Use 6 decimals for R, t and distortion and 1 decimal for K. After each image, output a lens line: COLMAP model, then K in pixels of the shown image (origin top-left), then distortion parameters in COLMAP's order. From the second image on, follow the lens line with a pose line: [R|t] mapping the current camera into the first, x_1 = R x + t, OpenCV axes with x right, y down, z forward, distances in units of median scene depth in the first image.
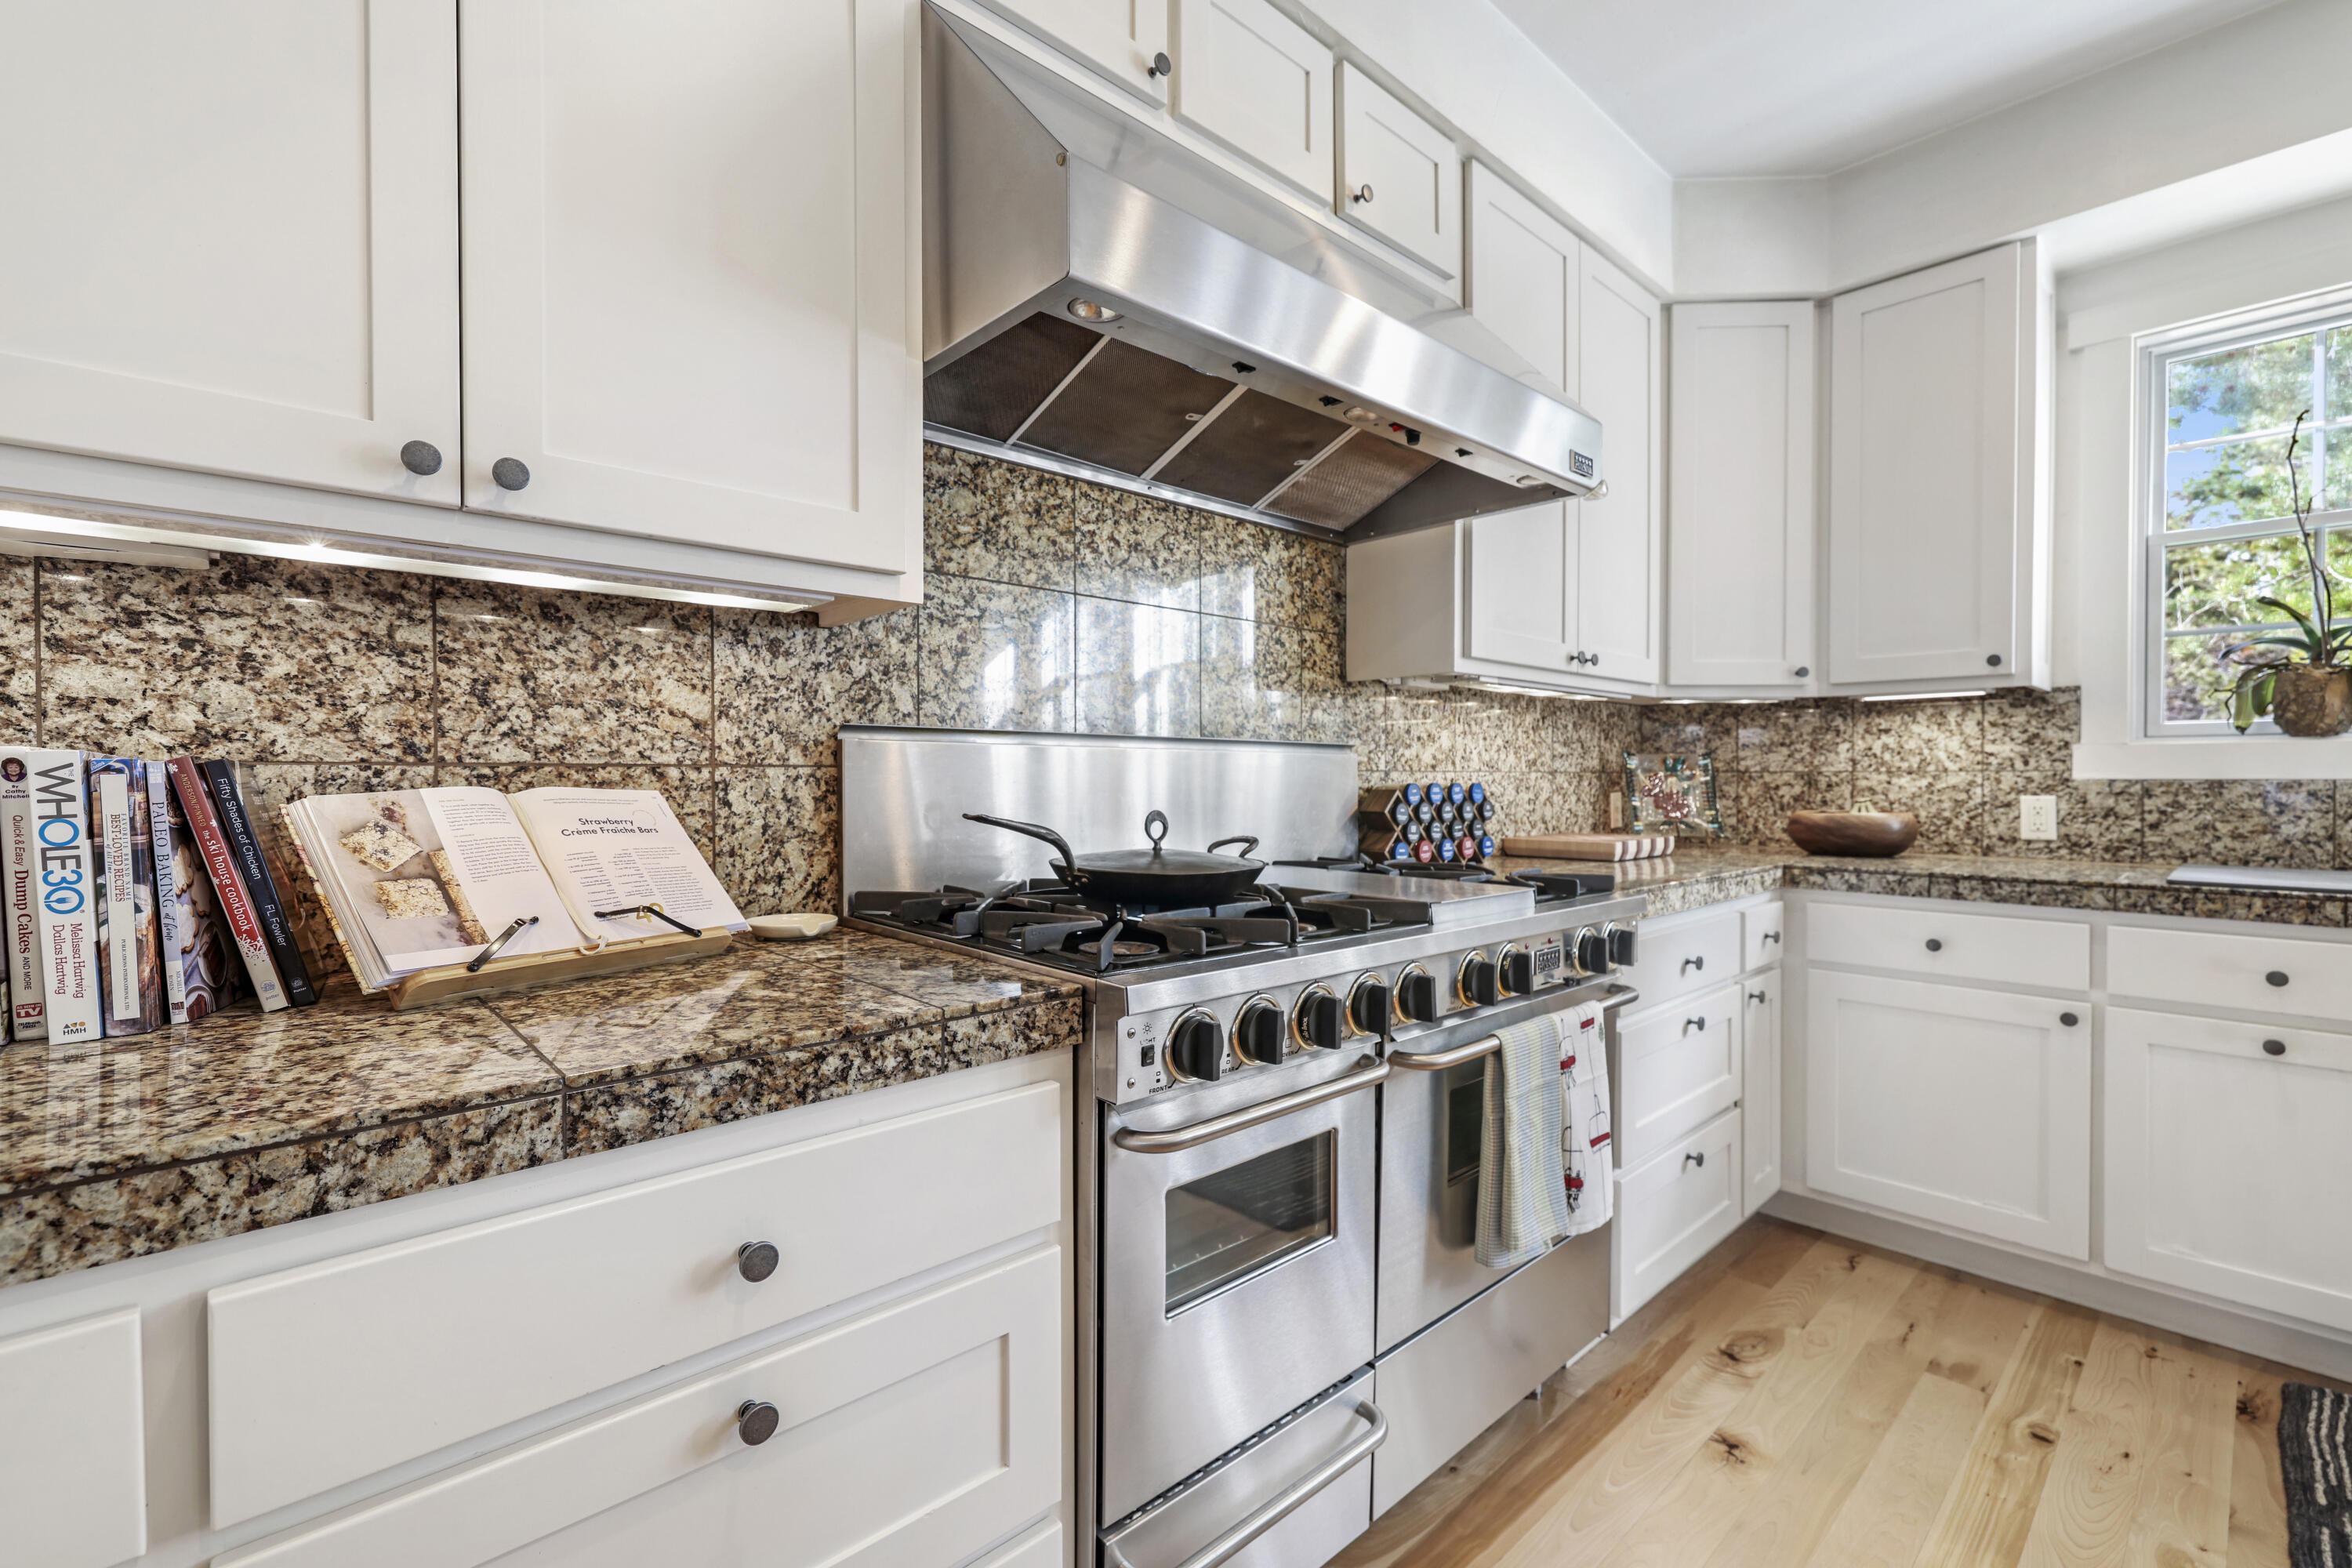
lens RADIAL K [[1010.3, 0, 1161.9], [0, 1010.3, 774.7], [0, 0, 1]] dist [-0.000054, -0.000140]
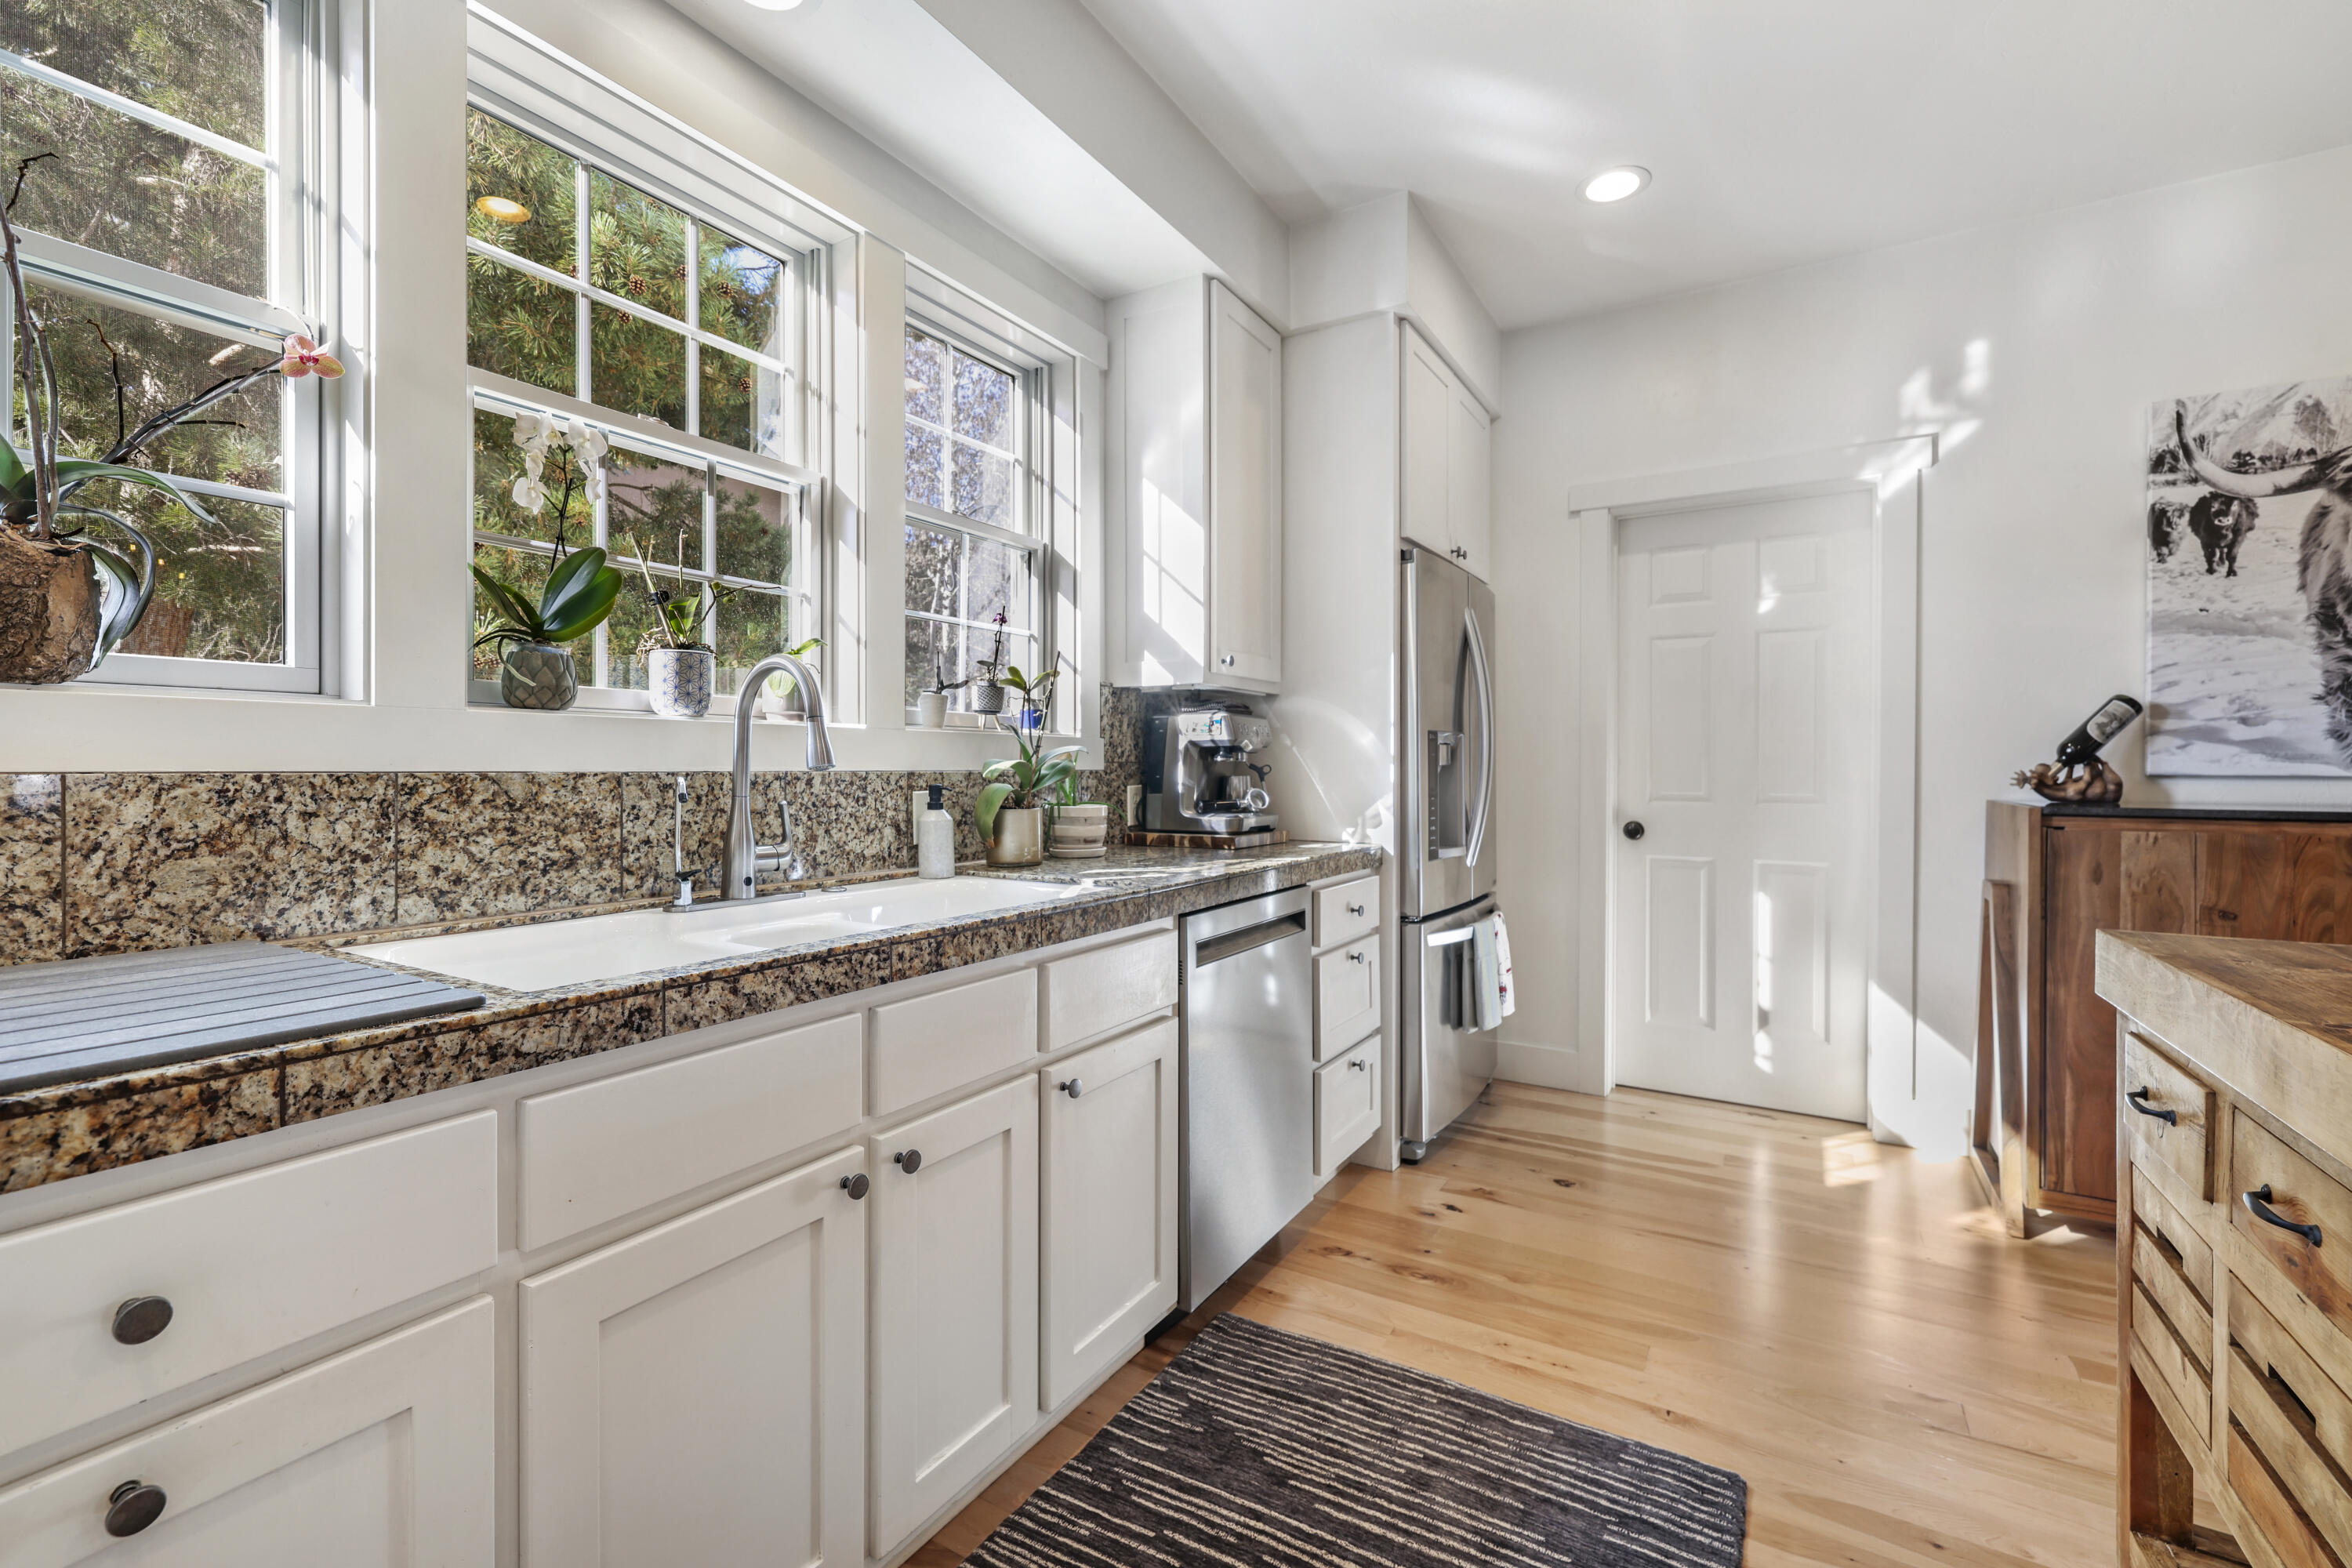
lens RADIAL K [[1010.3, 0, 1161.9], [0, 1010.3, 774.7], [0, 0, 1]] dist [-0.000054, -0.000140]
pose [[-0.276308, -0.005554, 0.961053, 1.133738], [-0.001580, 0.999985, 0.005325, 0.003704], [-0.961068, -0.000047, -0.276313, 1.296983]]
